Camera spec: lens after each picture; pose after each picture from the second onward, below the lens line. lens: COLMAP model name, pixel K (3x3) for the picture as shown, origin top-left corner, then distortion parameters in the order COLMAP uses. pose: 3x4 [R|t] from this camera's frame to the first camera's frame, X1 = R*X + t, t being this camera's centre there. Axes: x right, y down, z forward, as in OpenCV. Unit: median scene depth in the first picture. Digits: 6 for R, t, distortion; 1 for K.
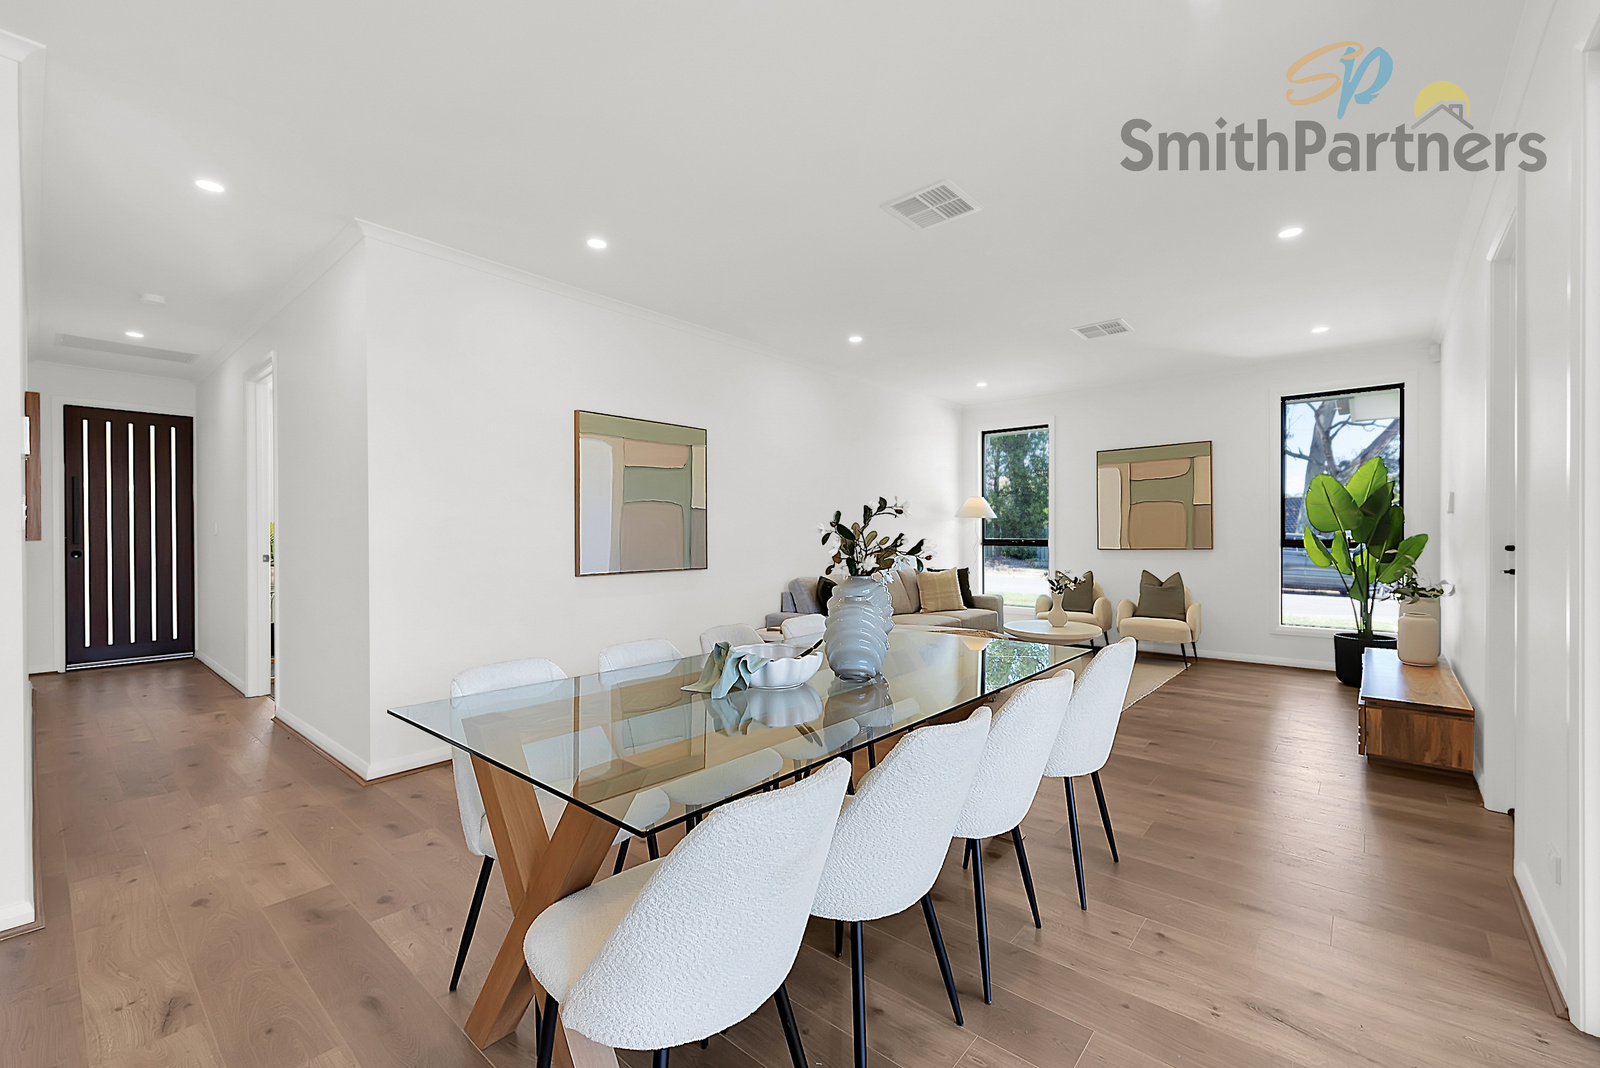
lens RADIAL K [[660.7, 0, 803.0], [0, 660.7, 535.9], [0, 0, 1]] dist [0.008792, -0.000601]
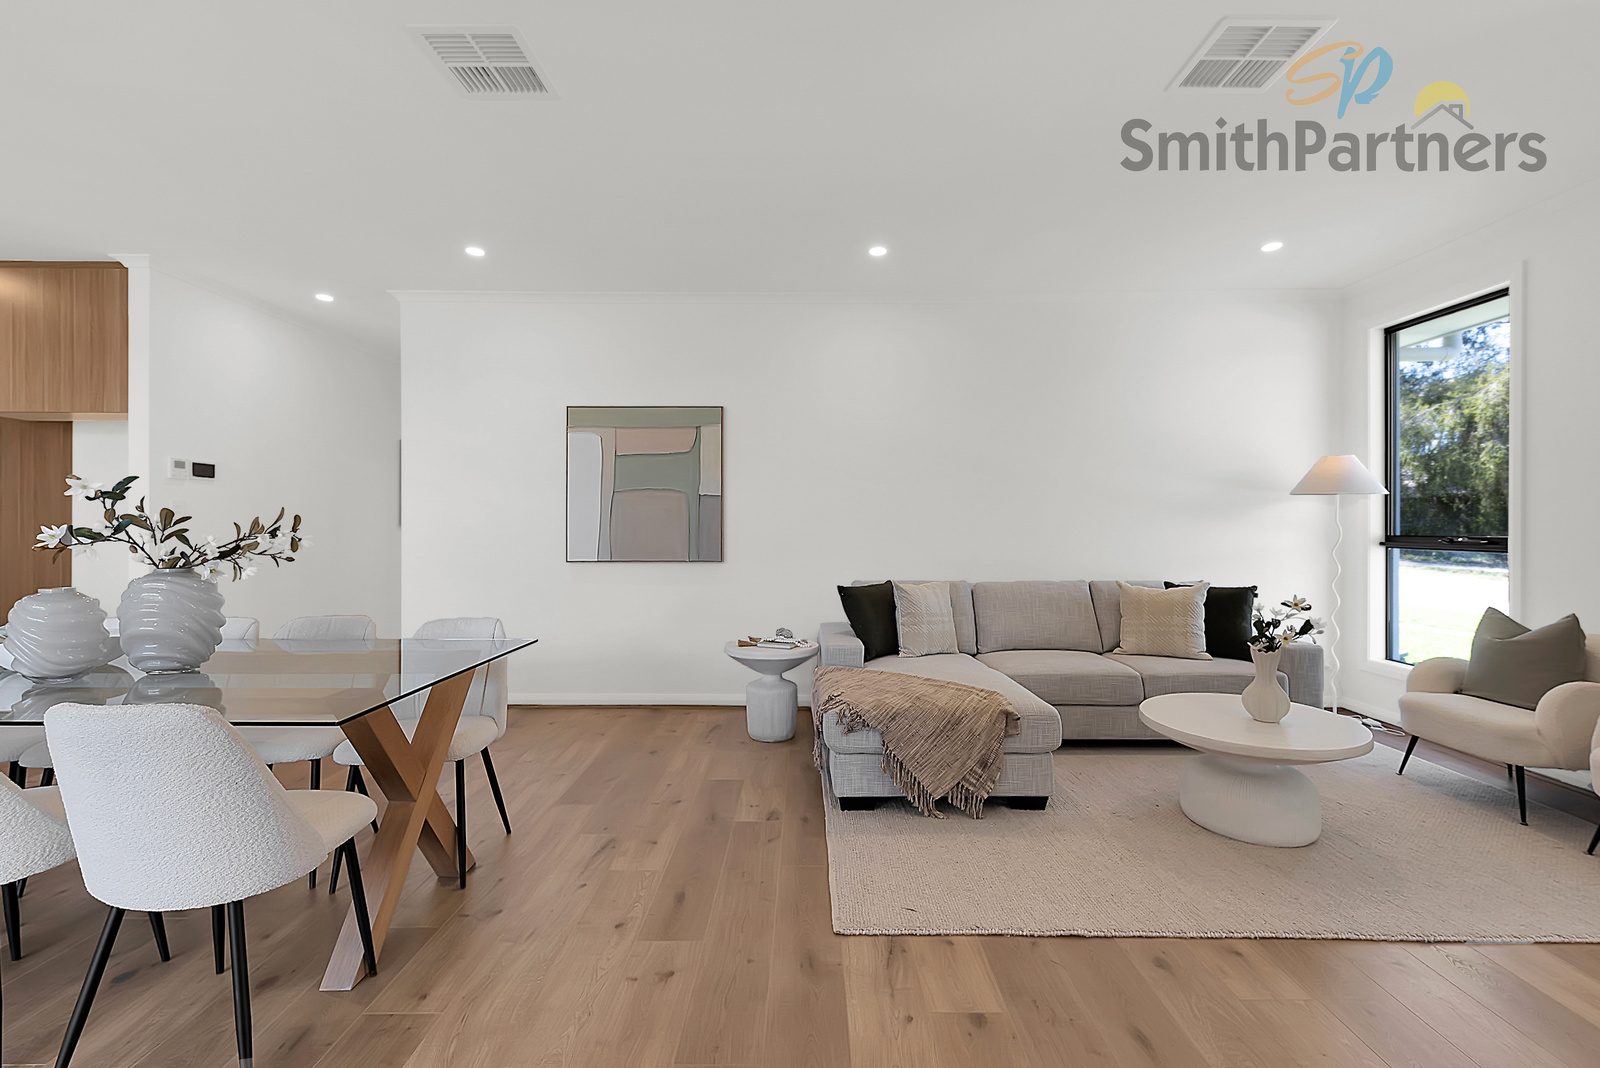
lens RADIAL K [[669.4, 0, 806.0], [0, 669.4, 527.1], [0, 0, 1]] dist [0.006164, -0.000350]
pose [[0.652266, 0.005676, -0.757969, 0.580509], [-0.005331, 0.999982, 0.002901, -0.001046], [0.757972, 0.002149, 0.652284, 0.469172]]
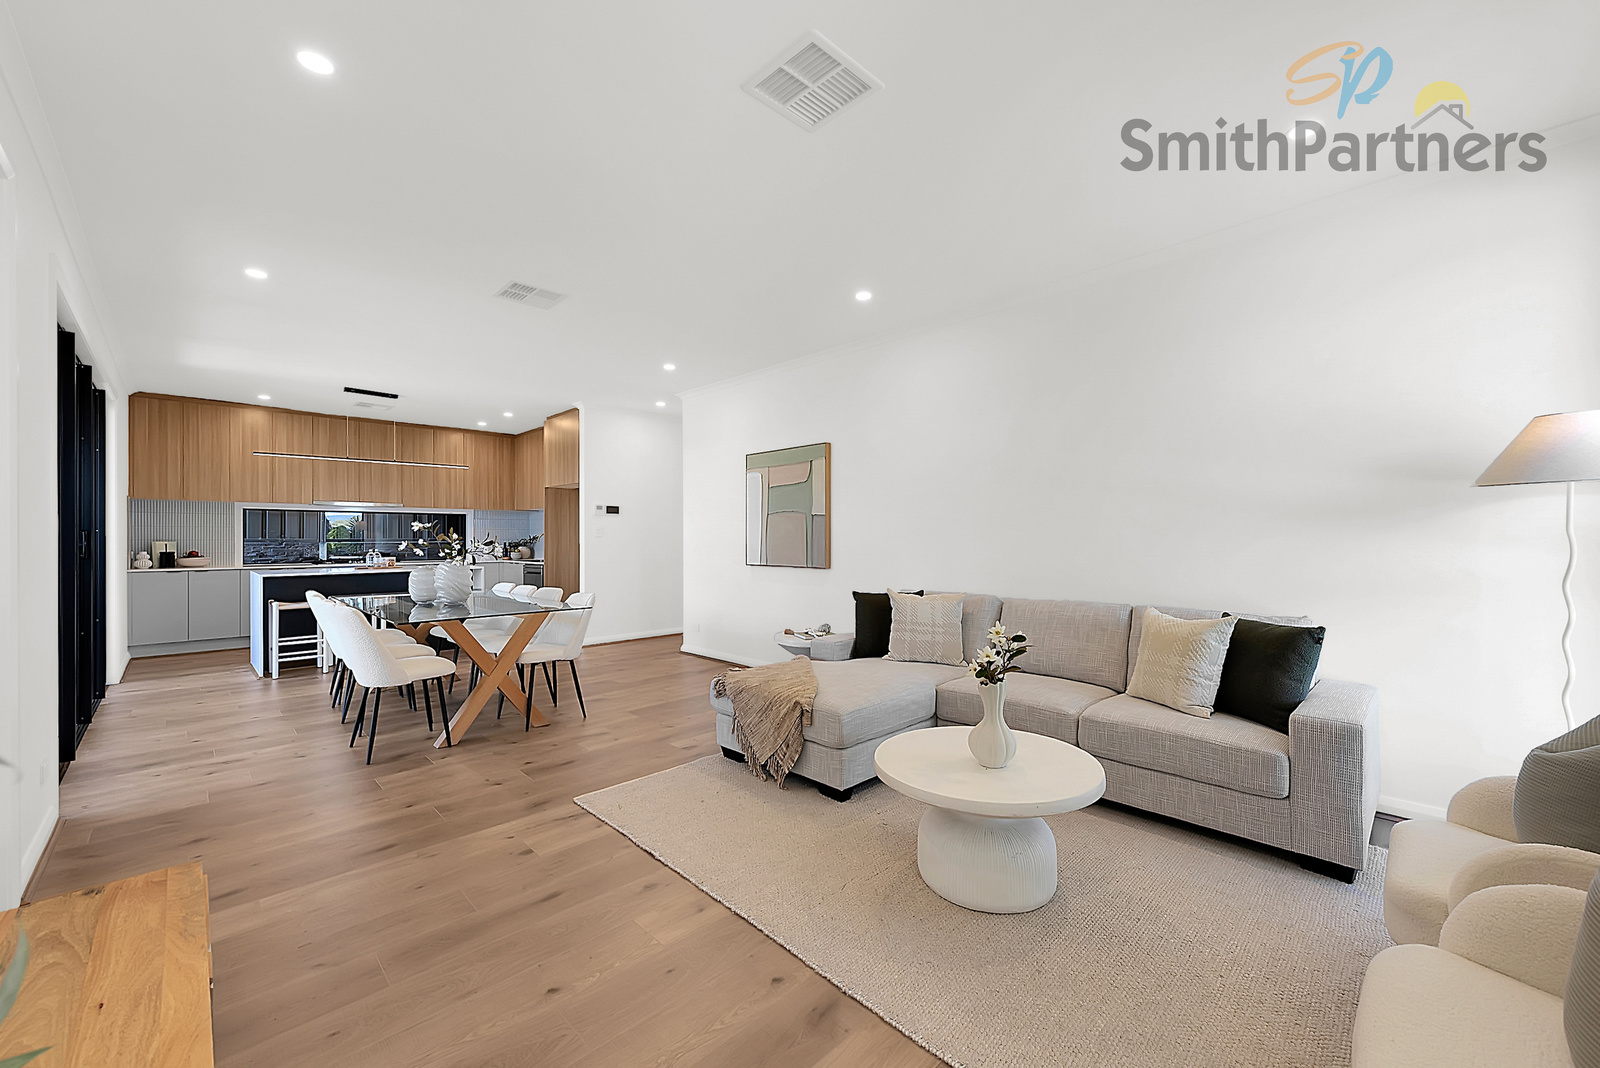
lens RADIAL K [[627.2, 0, 805.4], [0, 627.2, 537.6], [0, 0, 1]] dist [0.008299, -0.000047]
pose [[-0.081234, 0.003508, -0.996689, 0.851829], [0.000744, 0.999994, 0.003459, -0.005737], [0.996695, -0.000461, -0.081236, 0.993193]]
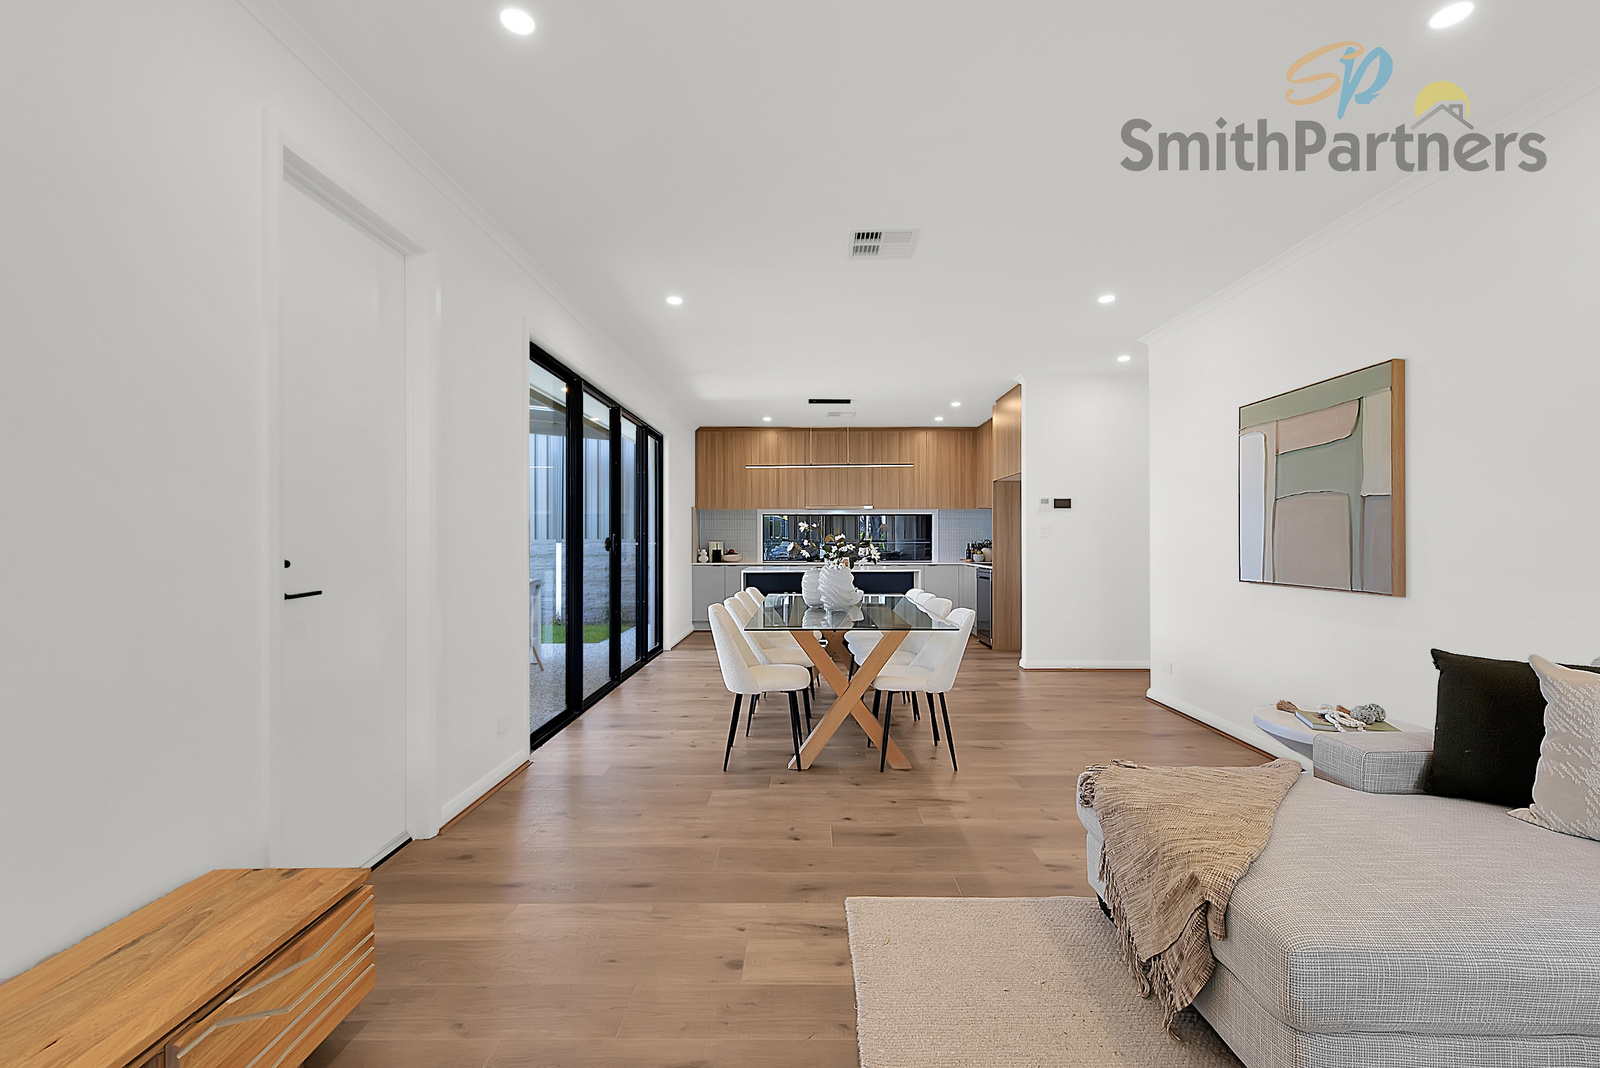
lens RADIAL K [[660.7, 0, 803.0], [0, 660.7, 535.9], [0, 0, 1]] dist [0.008792, -0.000601]
pose [[-0.764201, 0.001271, -0.644977, 0.602899], [0.003564, 0.999991, -0.002253, -0.004644], [0.644968, -0.004020, -0.764199, 1.052917]]
